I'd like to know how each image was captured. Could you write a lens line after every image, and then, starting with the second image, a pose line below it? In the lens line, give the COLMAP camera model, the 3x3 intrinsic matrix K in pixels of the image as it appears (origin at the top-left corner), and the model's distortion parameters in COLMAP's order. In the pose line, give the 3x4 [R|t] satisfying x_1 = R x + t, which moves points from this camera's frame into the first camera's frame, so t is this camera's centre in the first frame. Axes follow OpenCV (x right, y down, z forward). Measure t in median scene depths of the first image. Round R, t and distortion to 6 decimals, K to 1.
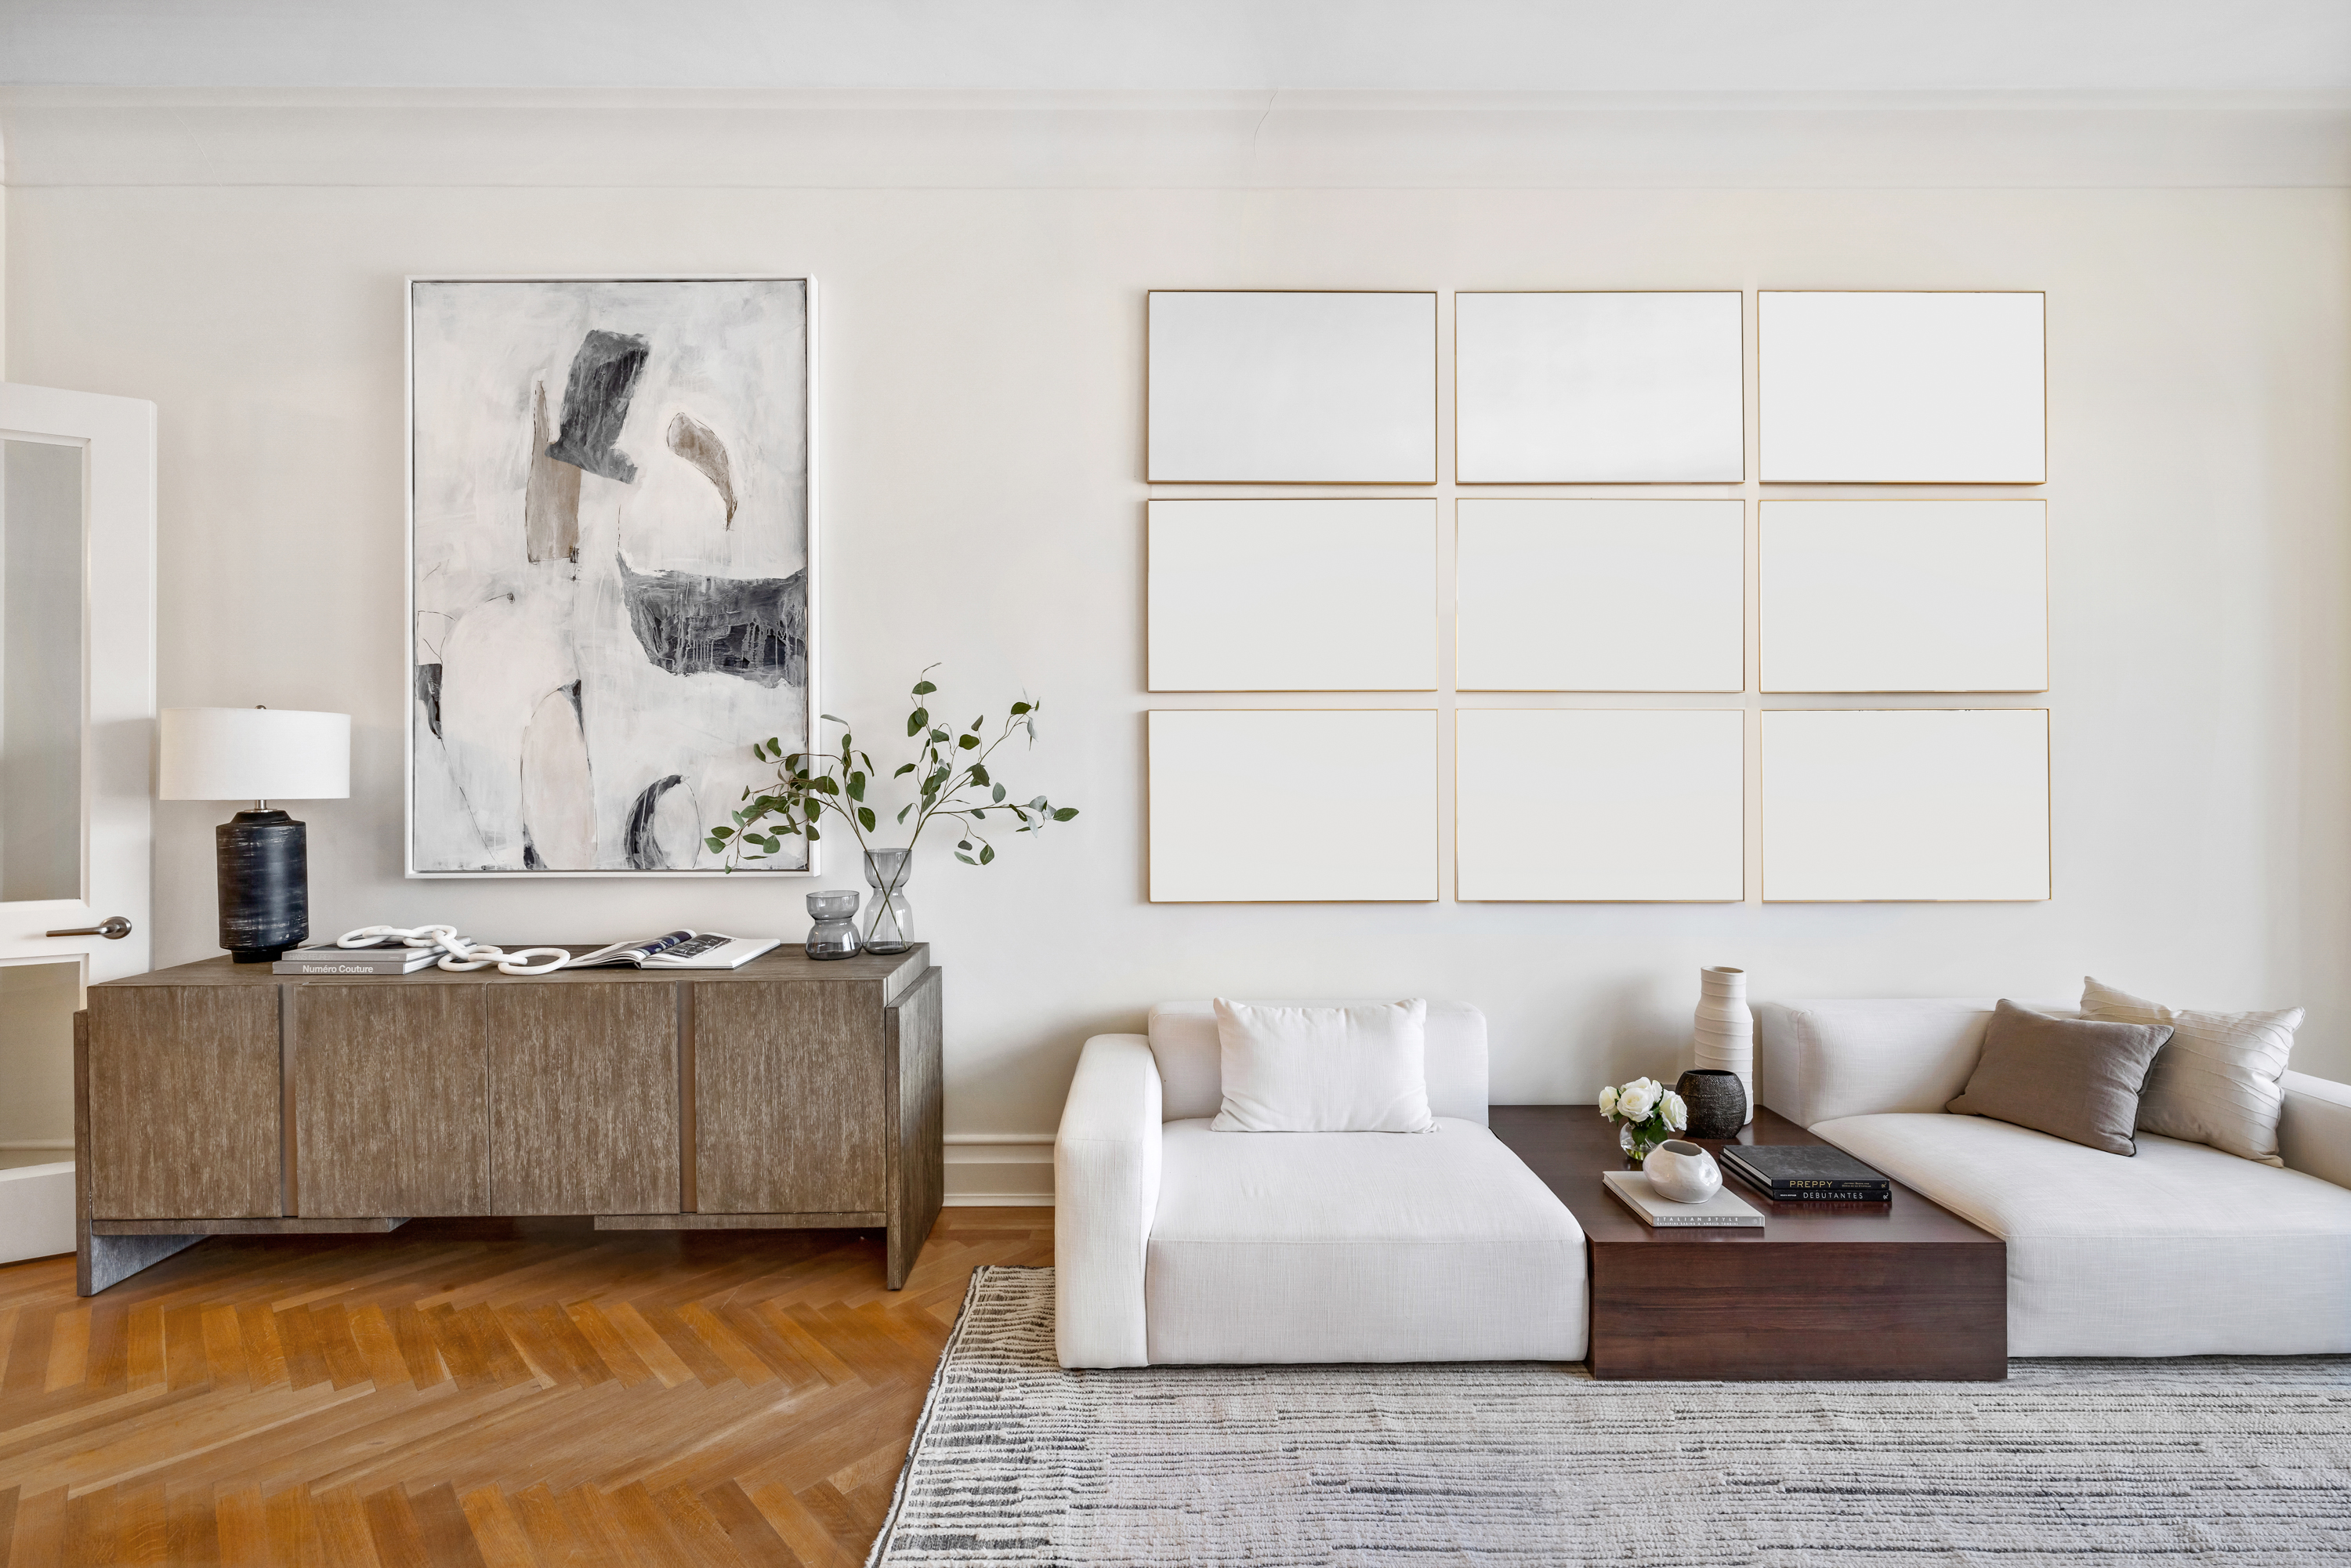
lens RADIAL K [[1013.7, 0, 1177.3], [0, 1013.7, 761.5], [0, 0, 1]] dist [0.004064, 0.000145]
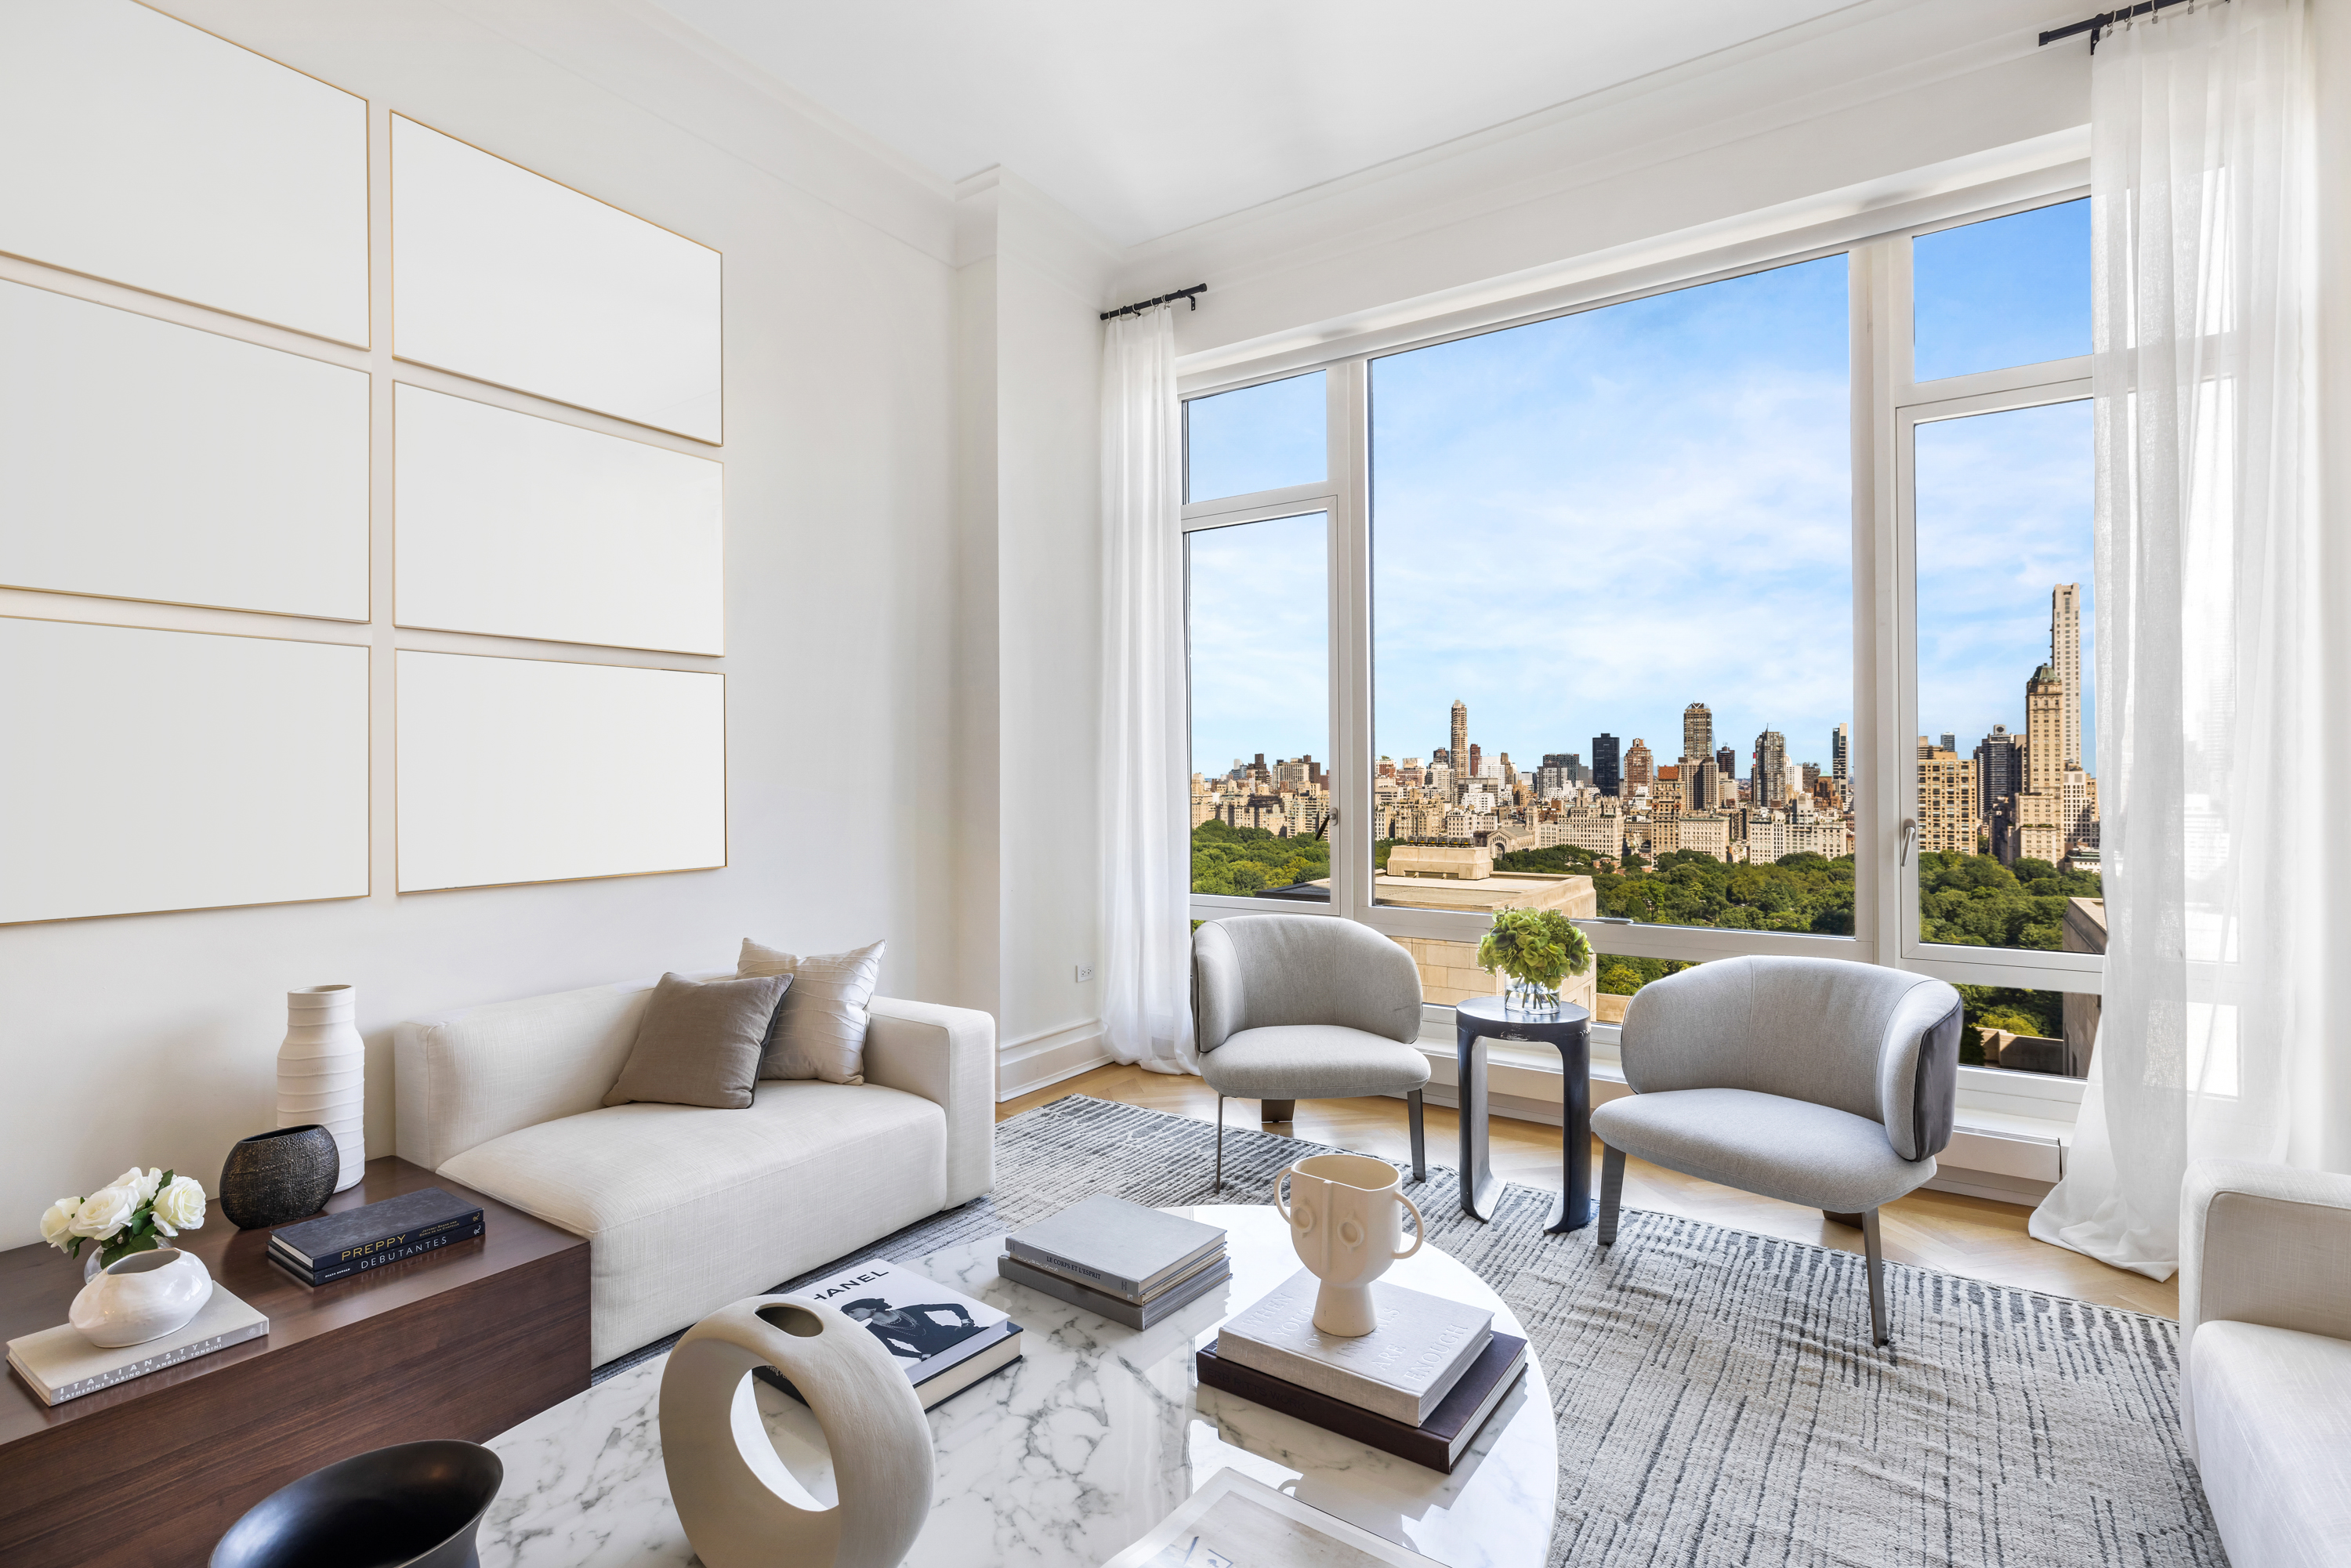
lens RADIAL K [[1107.7, 0, 1190.3], [0, 1107.7, 777.2], [0, 0, 1]] dist [-0.005929, 0.002031]
pose [[0.558766, -0.001327, 0.829324, 0.228517], [-0.004004, 0.999983, 0.004298, 0.044624], [-0.829316, -0.005722, 0.558751, 0.018036]]
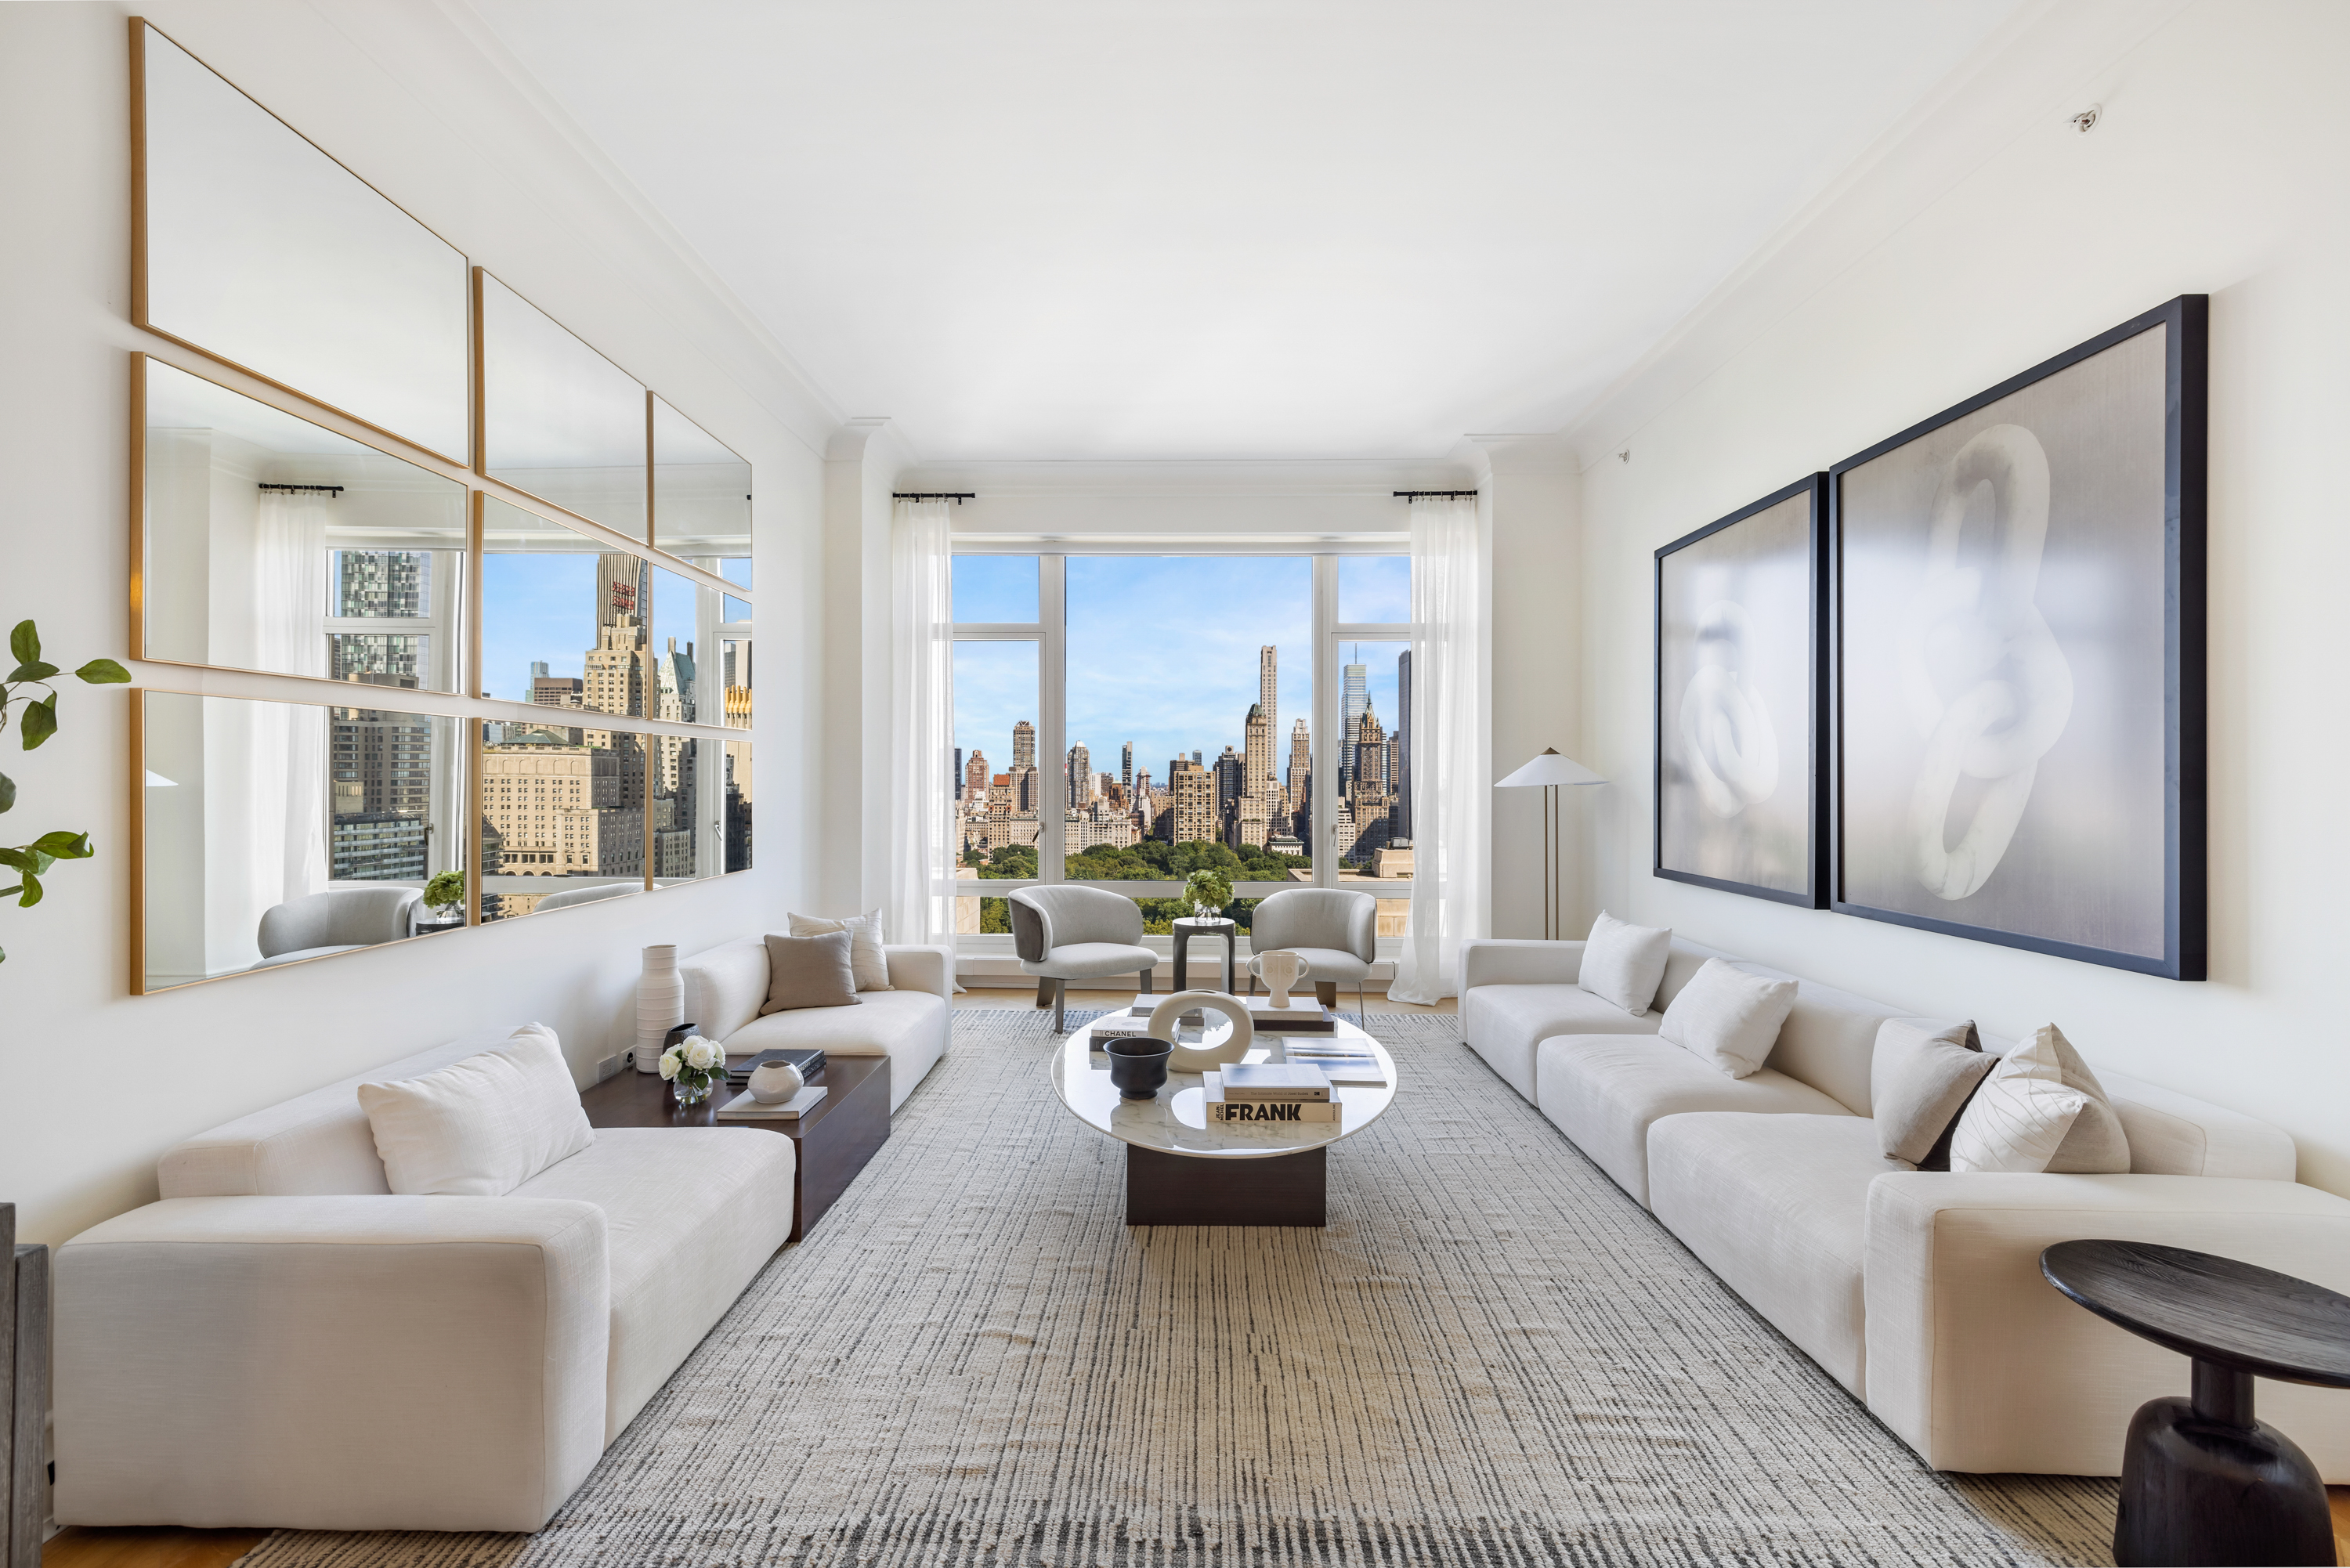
lens RADIAL K [[1013.2, 0, 1170.7], [0, 1013.2, 784.3], [0, 0, 1]] dist [0.004064, 0.000145]
pose [[0.017402, -0.001283, 0.999848, -0.684131], [-0.010494, 0.999944, 0.001466, 0.001119], [-0.999793, -0.010518, 0.017388, 0.372337]]
